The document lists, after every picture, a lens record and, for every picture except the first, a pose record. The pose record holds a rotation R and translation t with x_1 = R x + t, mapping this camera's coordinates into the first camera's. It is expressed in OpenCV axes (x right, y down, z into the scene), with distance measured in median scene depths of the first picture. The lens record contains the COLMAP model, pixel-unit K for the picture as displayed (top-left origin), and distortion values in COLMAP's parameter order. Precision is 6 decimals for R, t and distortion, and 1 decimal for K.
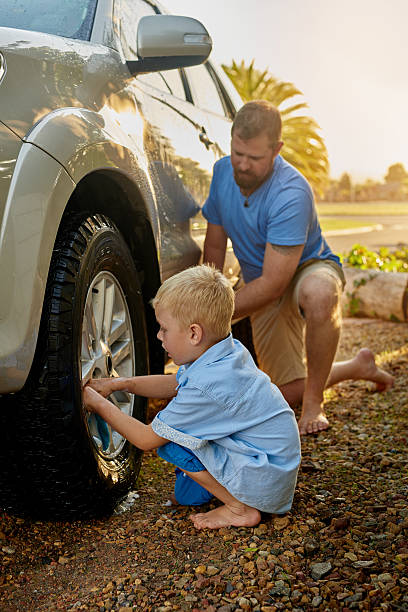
lens RADIAL K [[826.6, 0, 204.0], [0, 826.6, 306.0], [0, 0, 1]] dist [-0.004796, 0.032398]
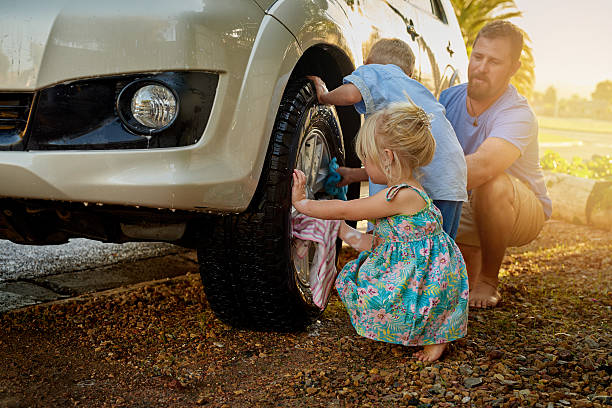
lens RADIAL K [[826.6, 0, 306.0], [0, 826.6, 204.0], [0, 0, 1]] dist [-0.004796, 0.032398]
pose [[0.989489, 0.099509, -0.104930, 0.000231], [-0.099482, 0.995024, 0.005504, 0.065692], [0.104956, 0.004992, 0.994464, -0.203548]]
